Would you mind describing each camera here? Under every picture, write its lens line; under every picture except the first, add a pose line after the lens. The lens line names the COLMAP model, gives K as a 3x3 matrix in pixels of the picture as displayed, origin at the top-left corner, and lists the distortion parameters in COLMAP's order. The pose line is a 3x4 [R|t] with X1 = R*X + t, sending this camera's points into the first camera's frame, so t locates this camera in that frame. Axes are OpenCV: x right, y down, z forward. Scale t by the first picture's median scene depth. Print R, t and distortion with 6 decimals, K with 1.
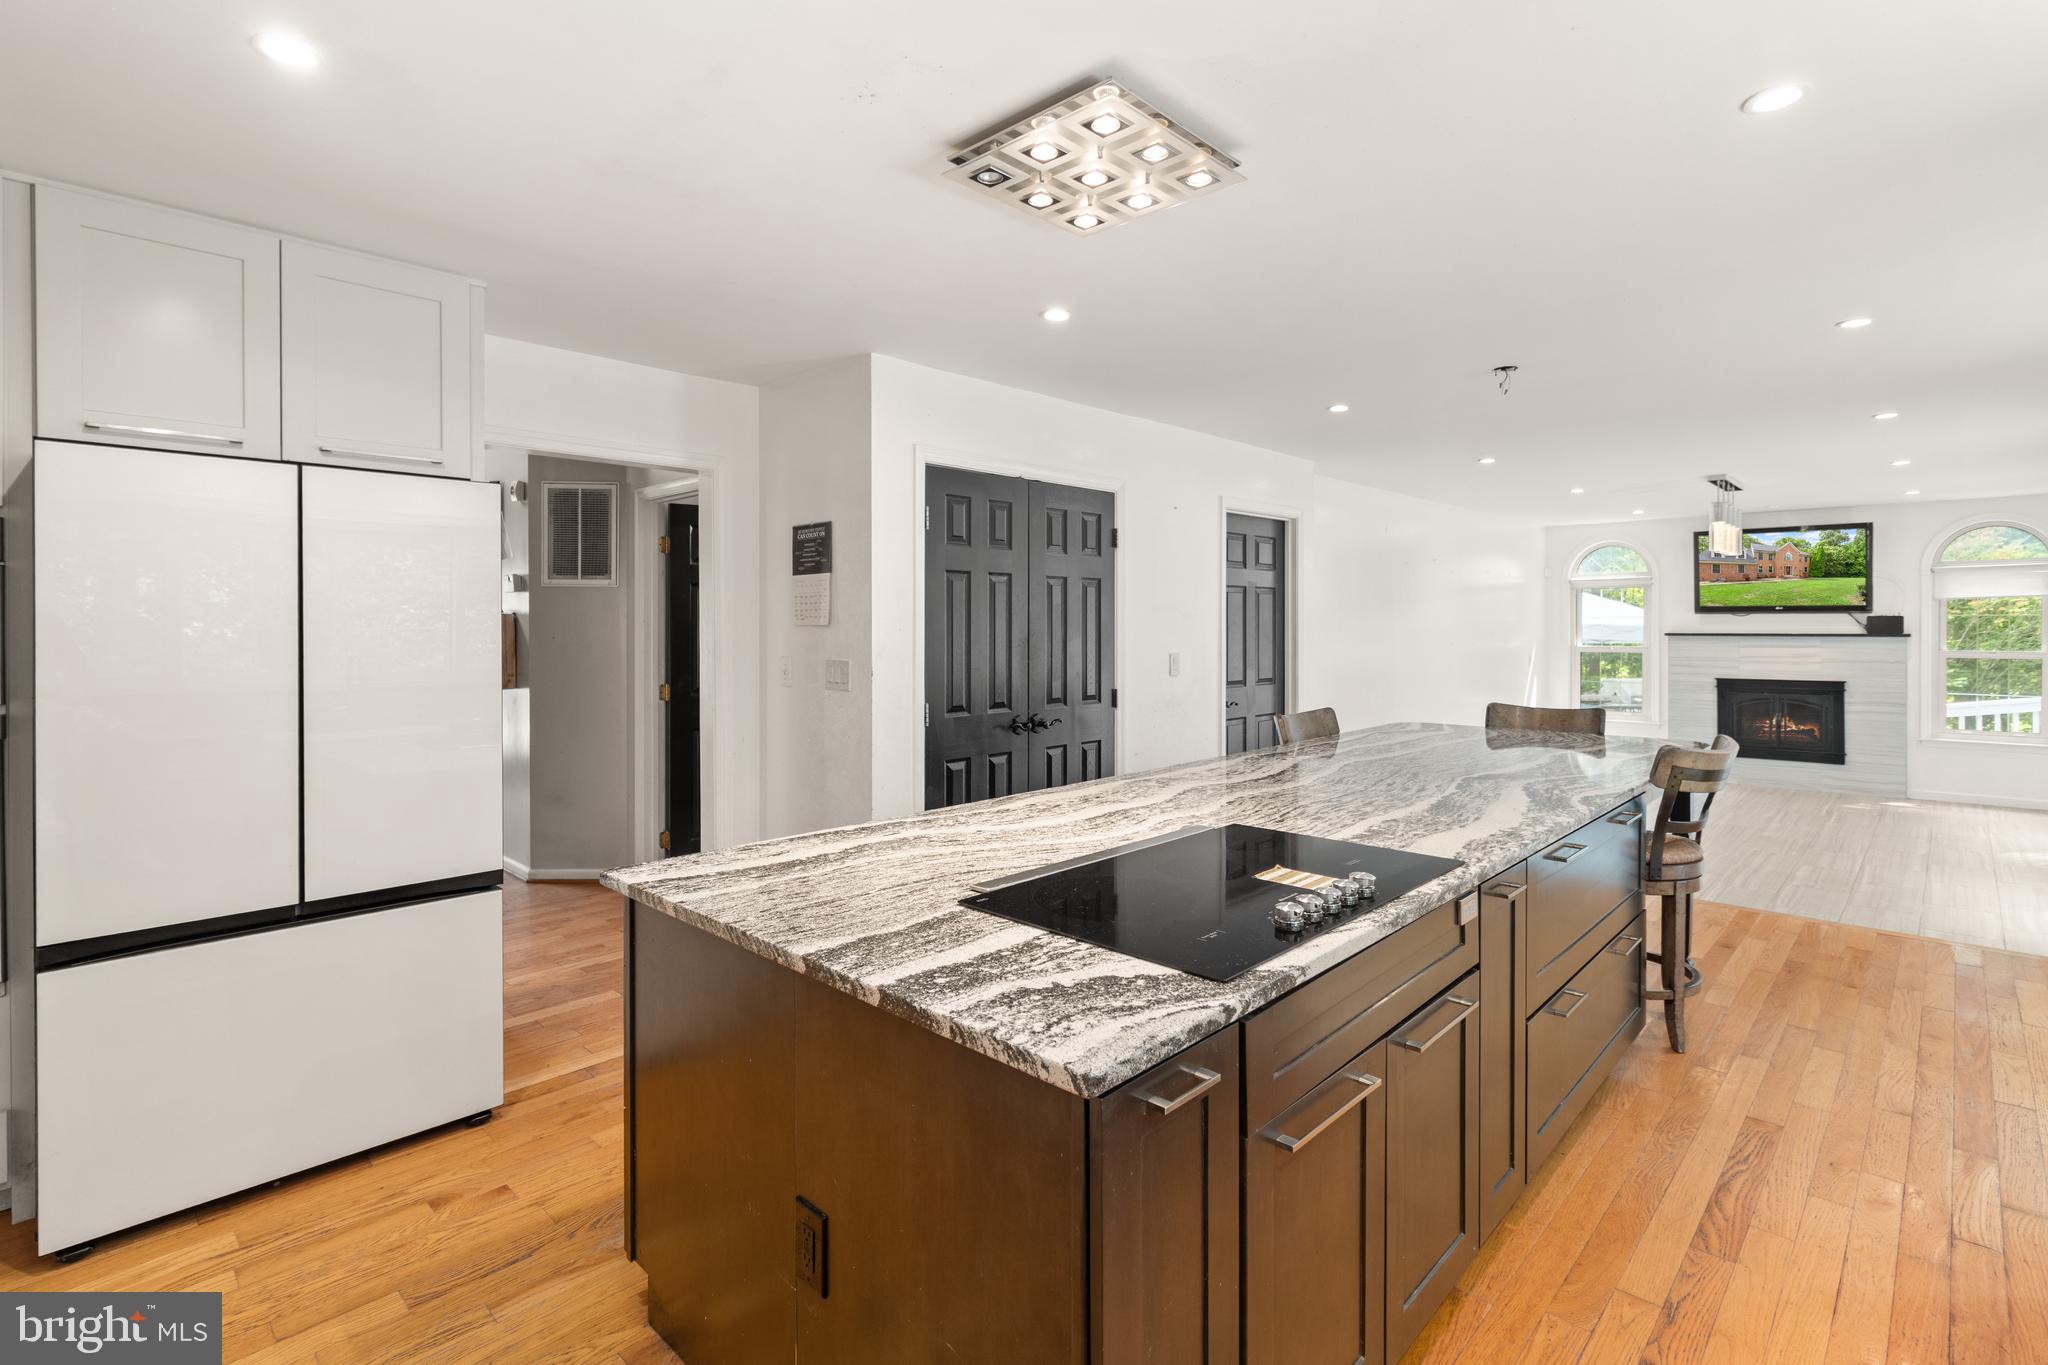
lens RADIAL K [[969.6, 0, 1042.0], [0, 969.6, 641.8], [0, 0, 1]] dist [-0.007186, 0.001529]
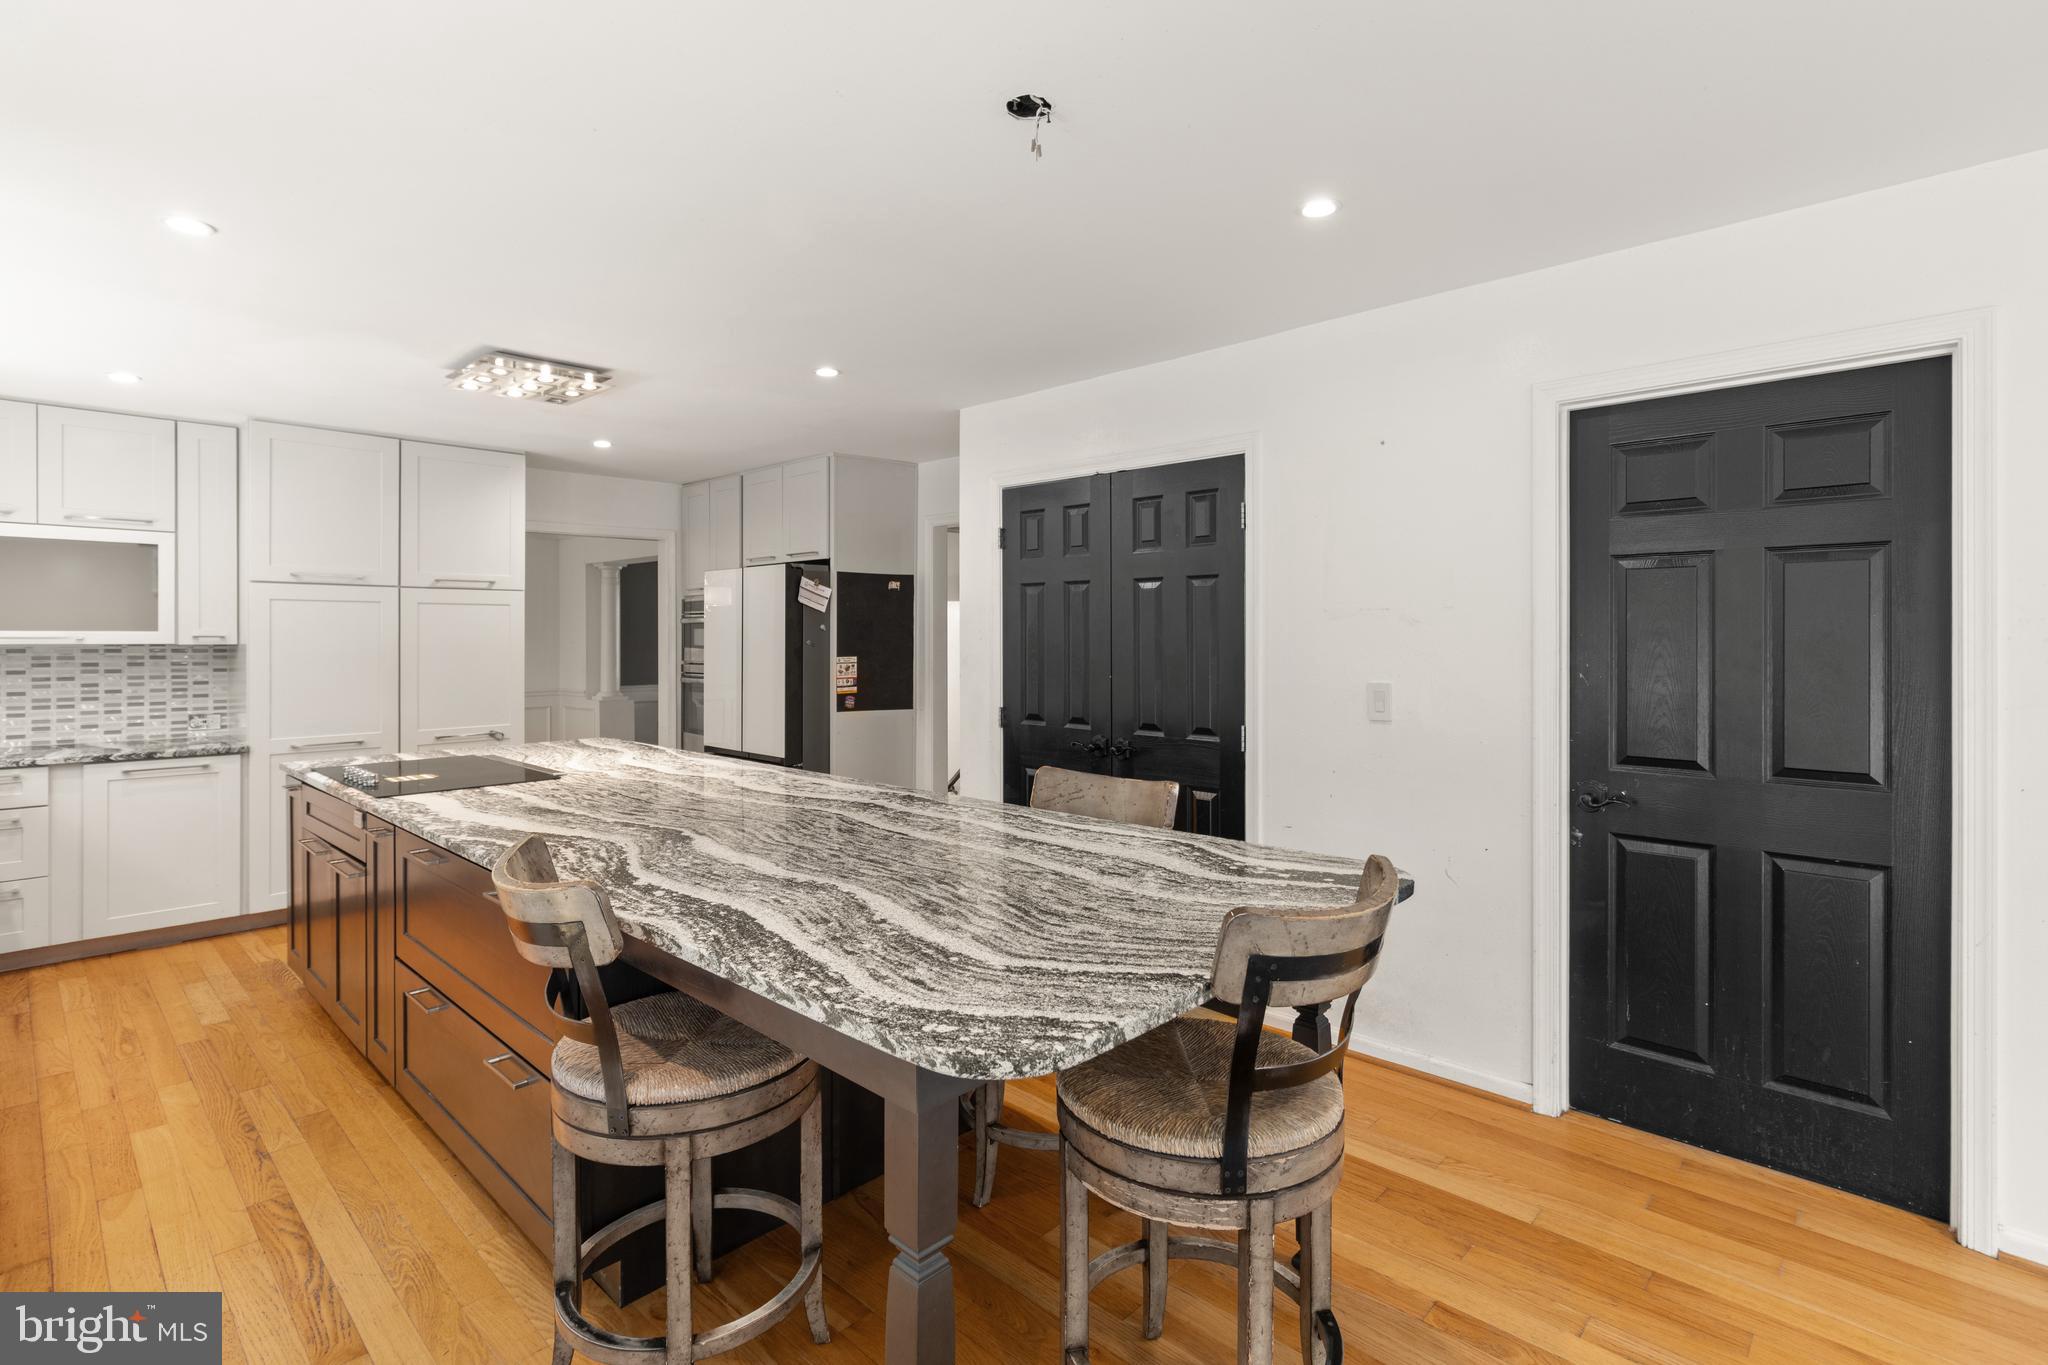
lens RADIAL K [[969.6, 0, 999.9], [0, 969.6, 644.0], [0, 0, 1]] dist [-0.007186, 0.001529]
pose [[-0.012410, 0.005707, -0.999907, 1.292653], [-0.022937, 0.999719, 0.005990, -0.017825], [0.999660, 0.023009, -0.012275, 1.331321]]
